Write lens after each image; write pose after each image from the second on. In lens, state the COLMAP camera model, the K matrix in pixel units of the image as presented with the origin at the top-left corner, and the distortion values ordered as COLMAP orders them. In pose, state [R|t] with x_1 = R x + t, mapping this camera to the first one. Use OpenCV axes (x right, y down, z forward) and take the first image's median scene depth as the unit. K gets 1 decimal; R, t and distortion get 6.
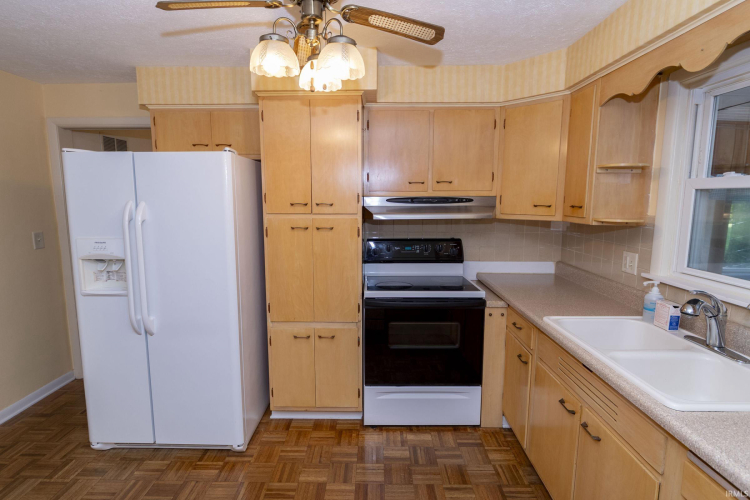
lens RADIAL K [[380.8, 0, 367.7], [0, 380.8, 248.2], [0, 0, 1]] dist [-0.002958, -0.000779]
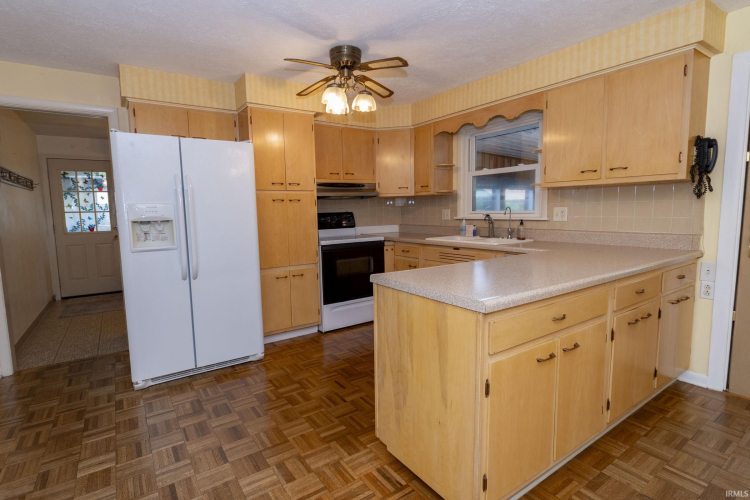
lens RADIAL K [[372.9, 0, 368.2], [0, 372.9, 248.1], [0, 0, 1]] dist [-0.003758, -0.002843]
pose [[0.815427, -0.077450, 0.573655, -0.714176], [0.096941, 0.995284, -0.003423, 0.163173], [-0.570684, 0.058402, 0.819090, -0.336338]]
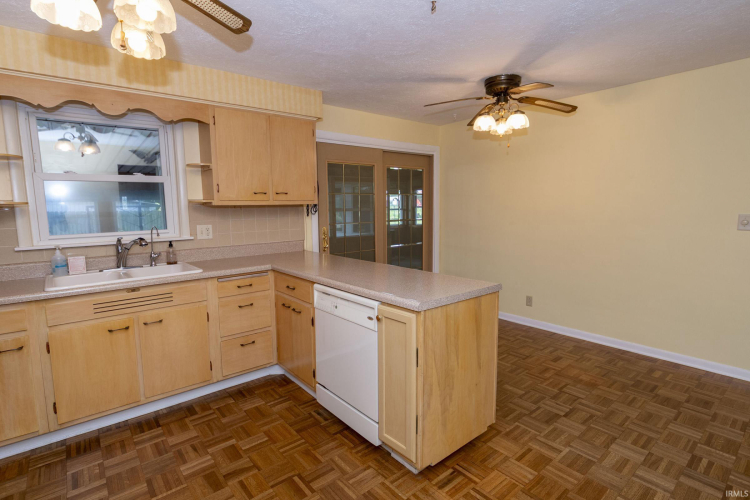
lens RADIAL K [[372.9, 0, 368.2], [0, 372.9, 248.1], [0, 0, 1]] dist [-0.003758, -0.002843]
pose [[-0.644221, -0.080052, 0.760639, -0.747076], [0.114540, 0.973194, 0.199432, -0.033623], [-0.756215, 0.215602, -0.617783, 0.732726]]
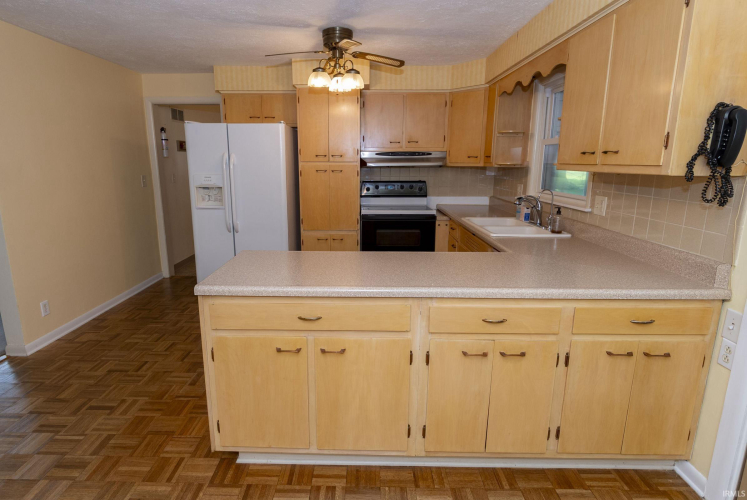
lens RADIAL K [[394.3, 0, 358.8], [0, 394.3, 242.6], [0, 0, 1]] dist [-0.001972, -0.001362]
pose [[1.000000, 0.000679, -0.000546, -0.019090], [-0.000637, 0.997286, 0.073627, 0.125660], [0.000594, -0.073626, 0.997286, -0.676956]]
